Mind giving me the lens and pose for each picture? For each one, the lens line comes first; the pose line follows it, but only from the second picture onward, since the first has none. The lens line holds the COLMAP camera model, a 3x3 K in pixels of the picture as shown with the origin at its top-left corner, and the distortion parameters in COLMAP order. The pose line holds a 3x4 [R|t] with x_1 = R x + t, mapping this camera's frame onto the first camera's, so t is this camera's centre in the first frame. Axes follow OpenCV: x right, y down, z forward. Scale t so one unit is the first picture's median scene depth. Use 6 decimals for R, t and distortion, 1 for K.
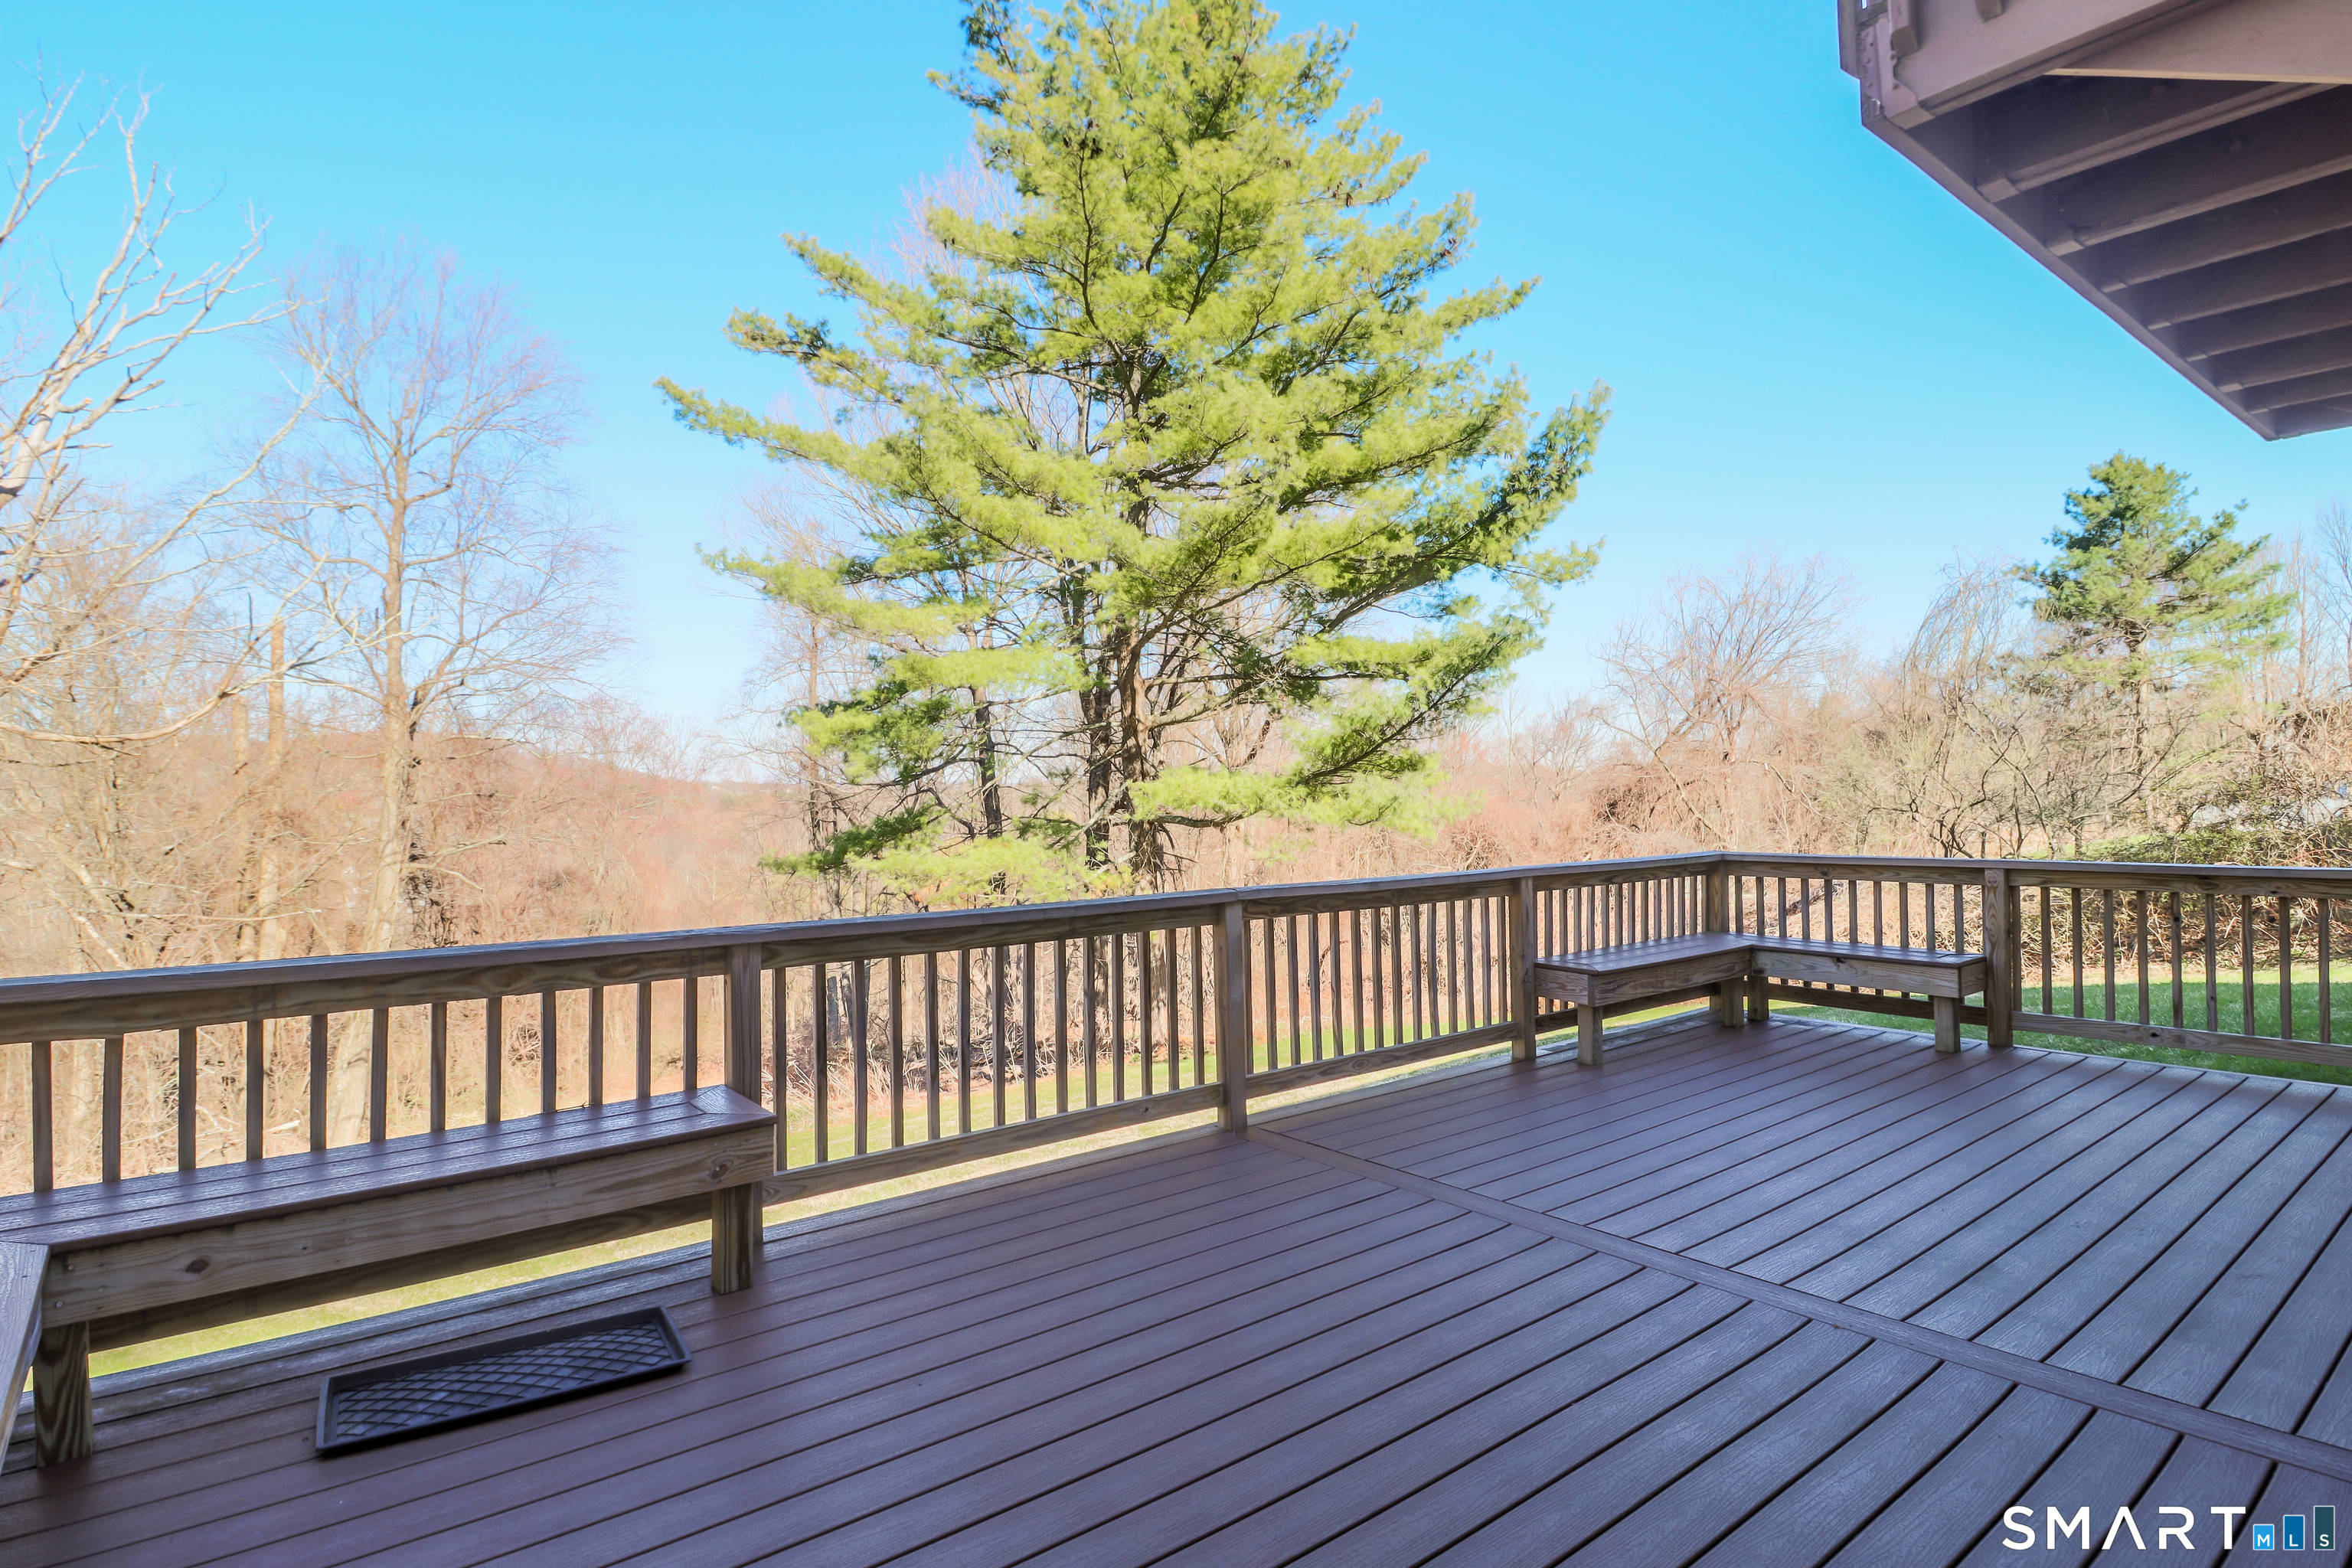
lens RADIAL K [[1233.7, 0, 1175.8], [0, 1233.7, 783.1], [0, 0, 1]] dist [-0.013162, -0.001603]
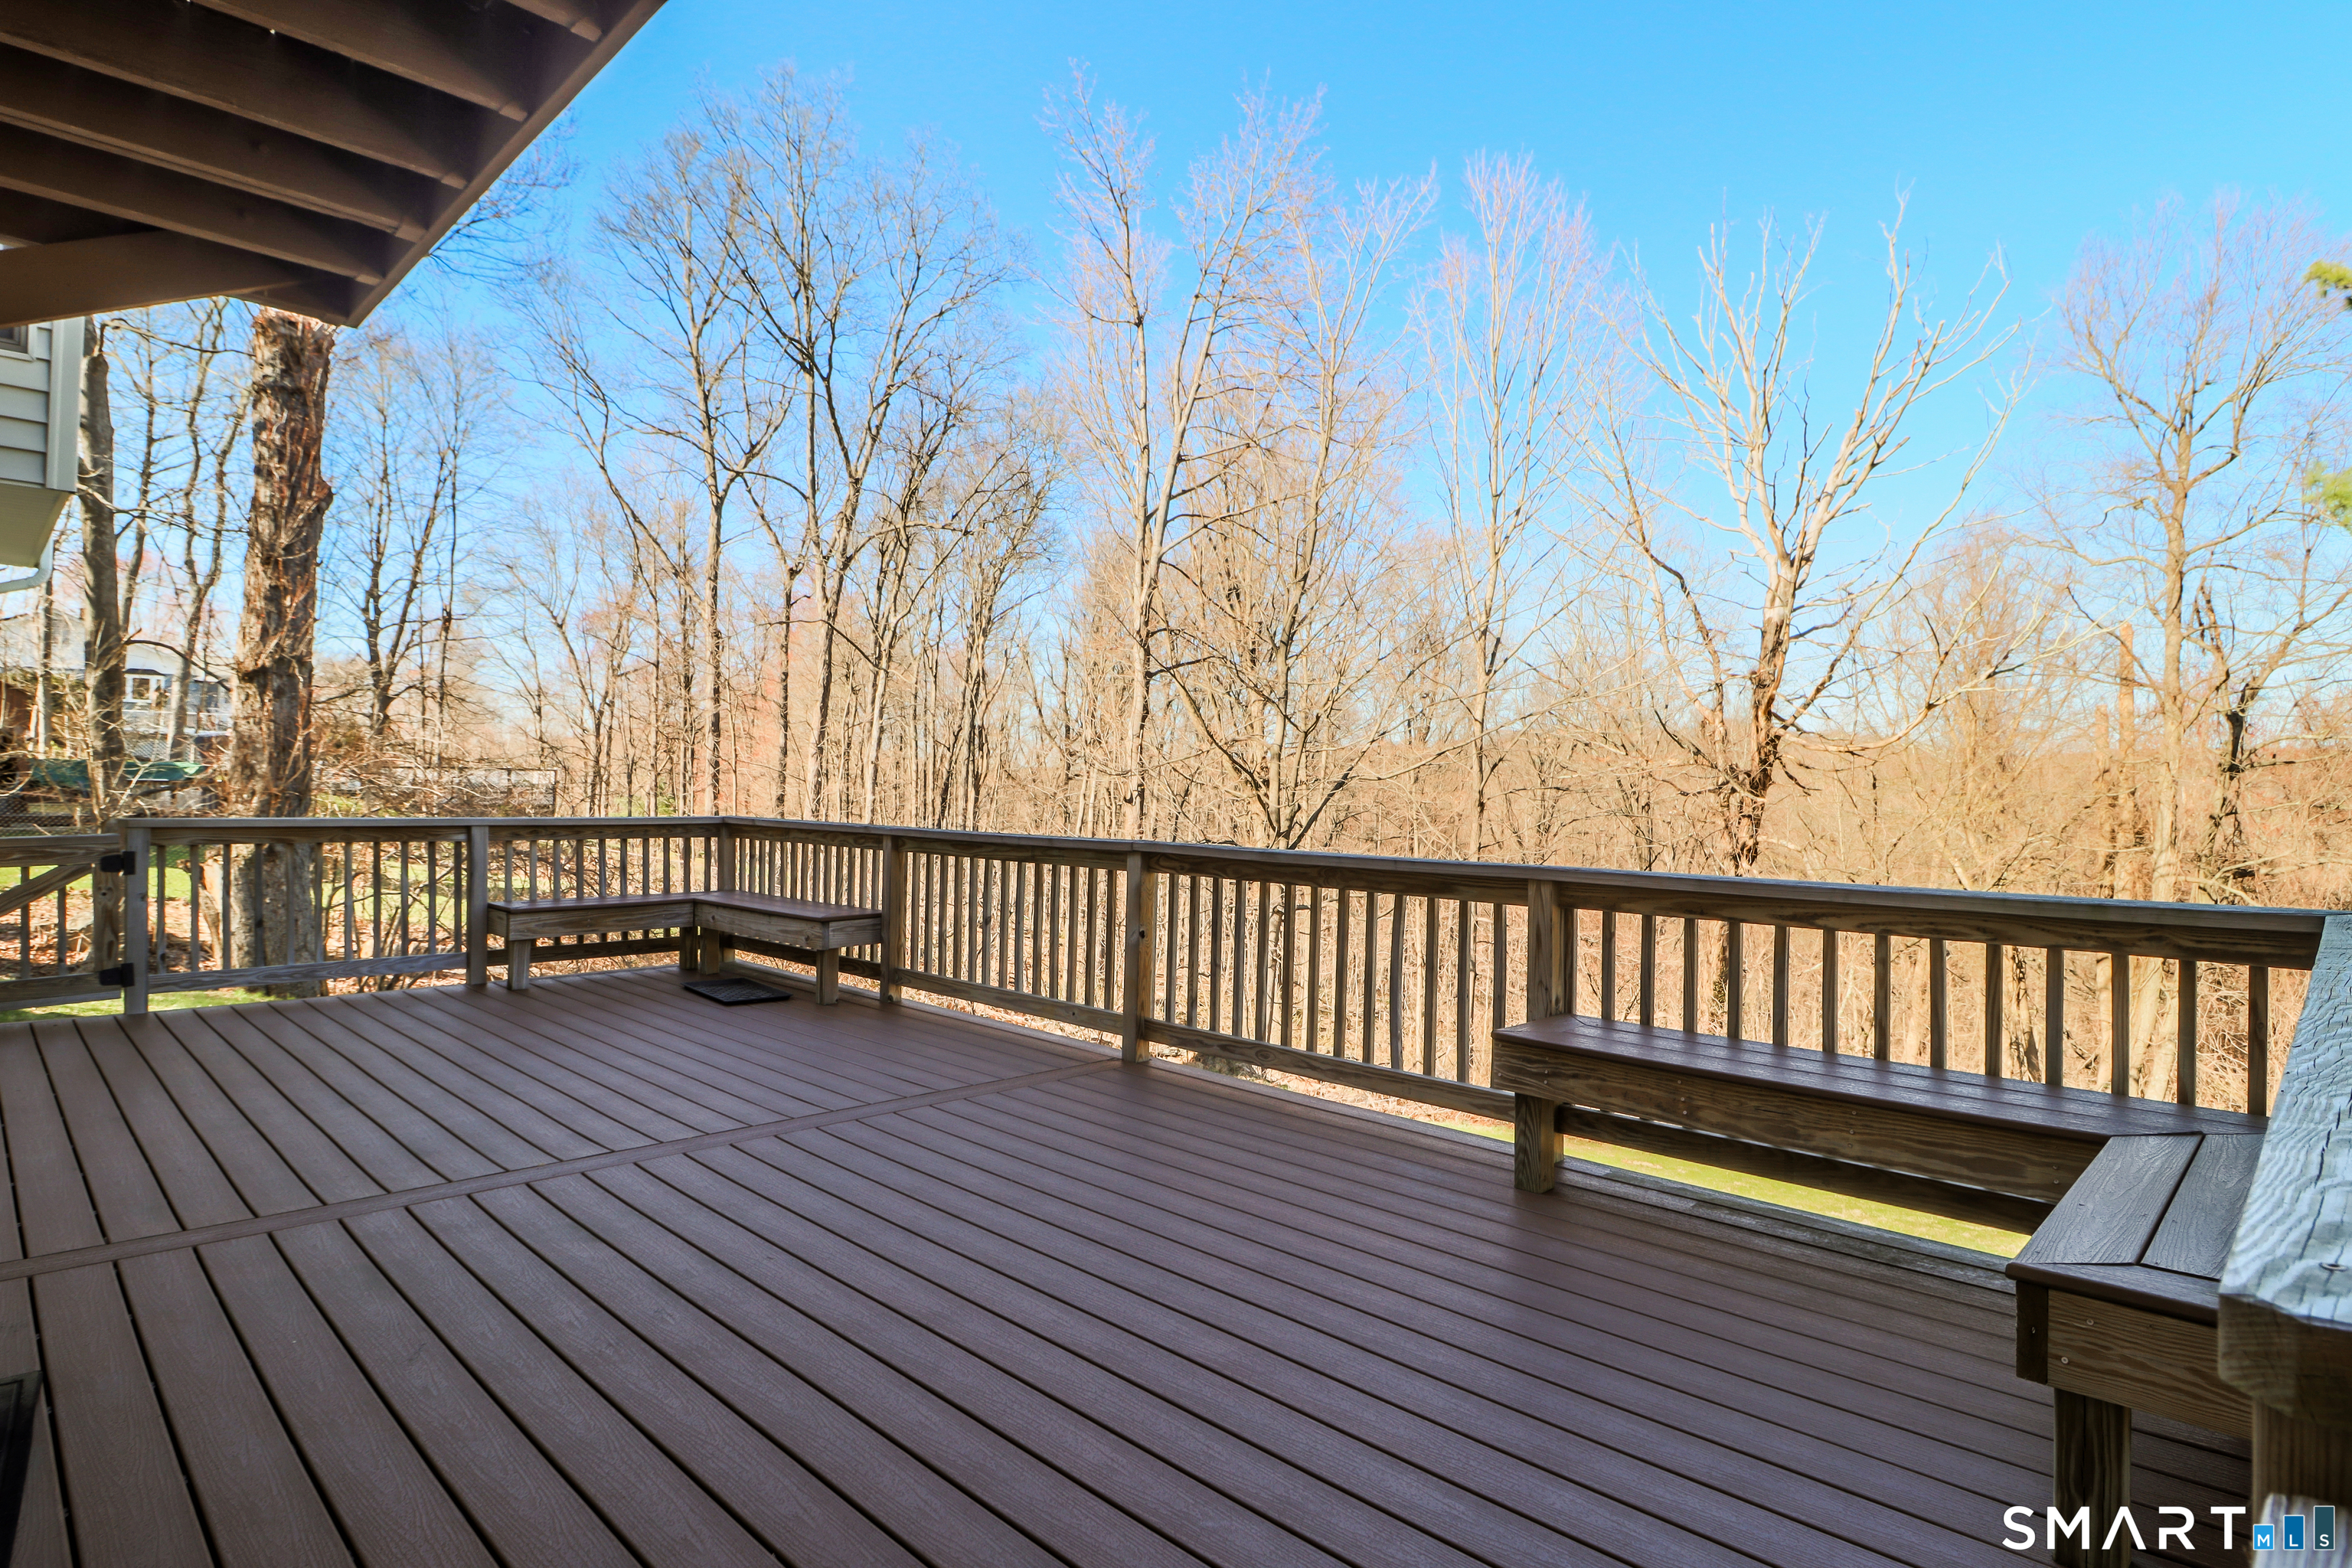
lens RADIAL K [[1219.5, 0, 1176.4], [0, 1219.5, 777.2], [0, 0, 1]] dist [-0.004460, -0.000443]
pose [[0.116928, -0.002060, -0.993138, 1.137083], [-0.015894, 0.999866, -0.003945, 0.035276], [0.993013, 0.016246, 0.116879, 0.927837]]
